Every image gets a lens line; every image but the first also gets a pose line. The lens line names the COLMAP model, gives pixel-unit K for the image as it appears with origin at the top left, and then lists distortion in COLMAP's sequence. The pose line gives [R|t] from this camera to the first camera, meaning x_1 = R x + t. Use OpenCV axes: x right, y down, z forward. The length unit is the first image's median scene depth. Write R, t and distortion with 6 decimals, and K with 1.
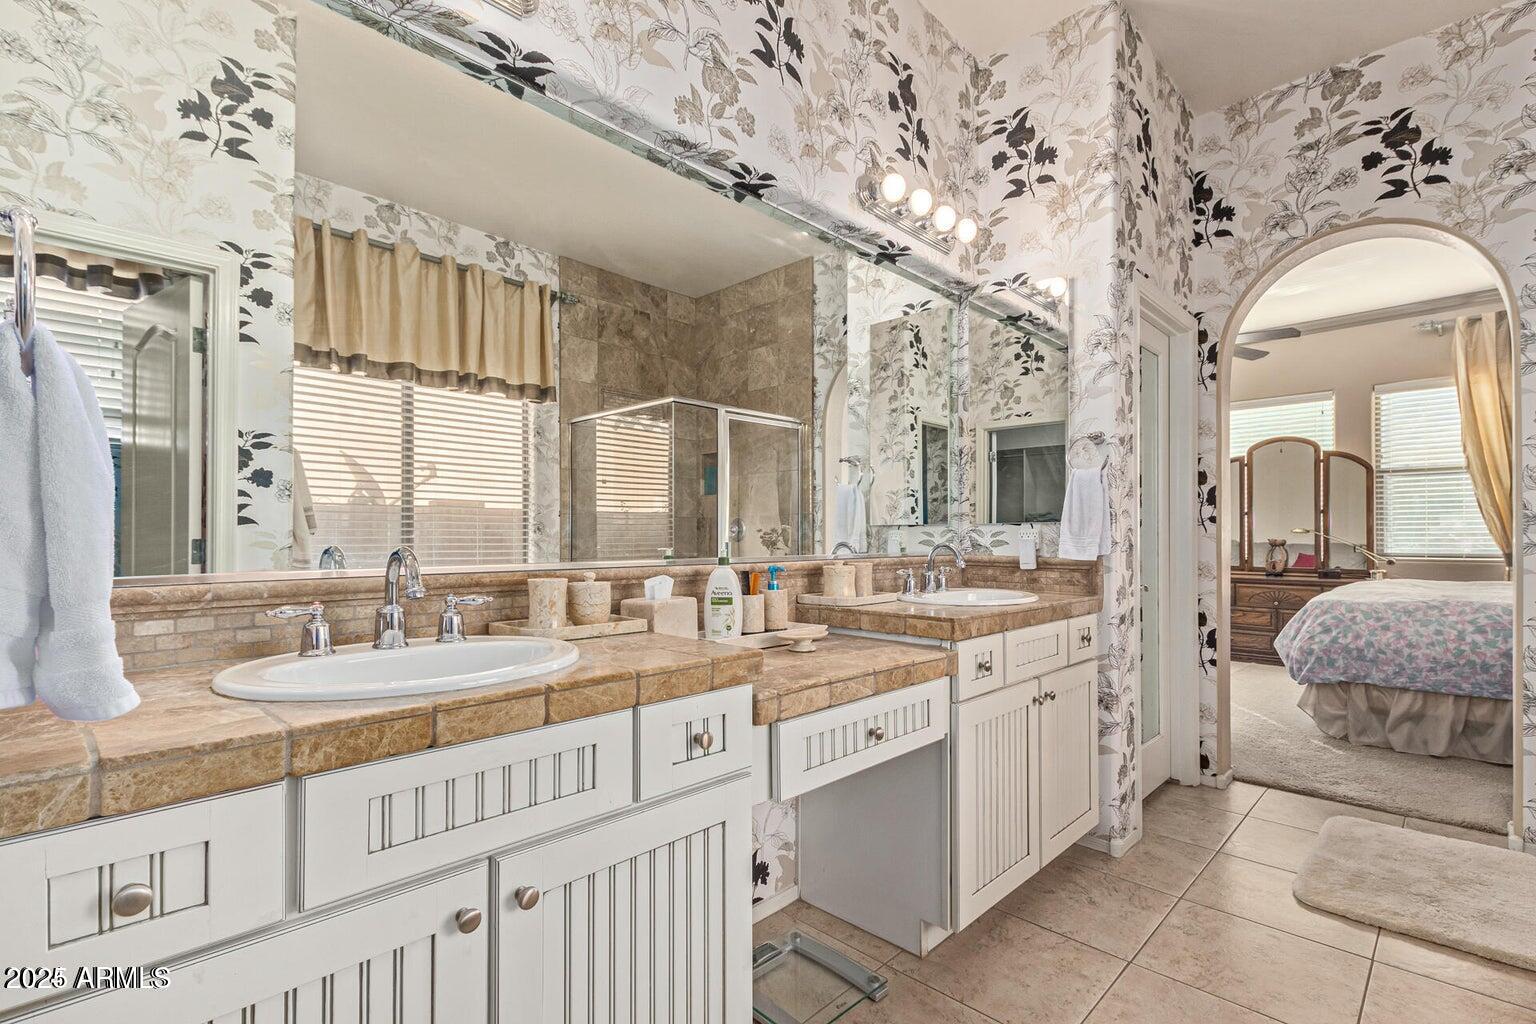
lens RADIAL K [[720.0, 0, 766.9], [0, 720.0, 526.6], [0, 0, 1]] dist [0.009681, -0.000714]
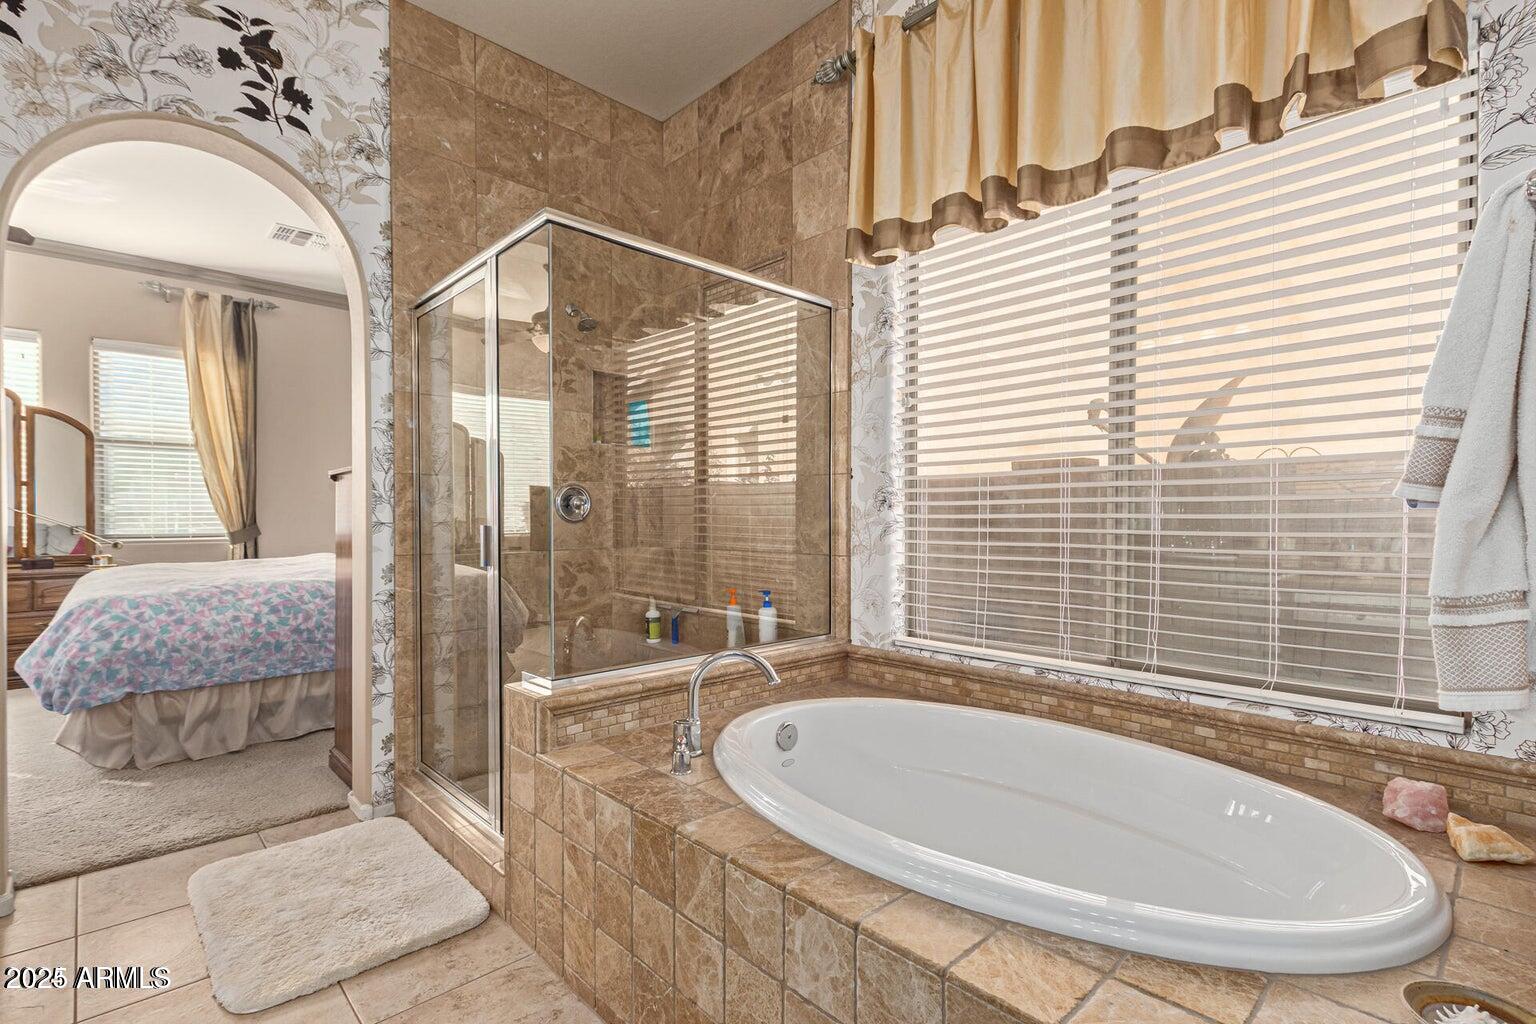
lens RADIAL K [[720.0, 0, 766.9], [0, 720.0, 526.6], [0, 0, 1]] dist [0.009681, -0.000714]
pose [[0.034524, -0.013248, 0.999316, 0.019349], [-0.014722, 0.999797, 0.013763, 0.004981], [-0.999295, -0.015188, 0.034322, 0.279633]]
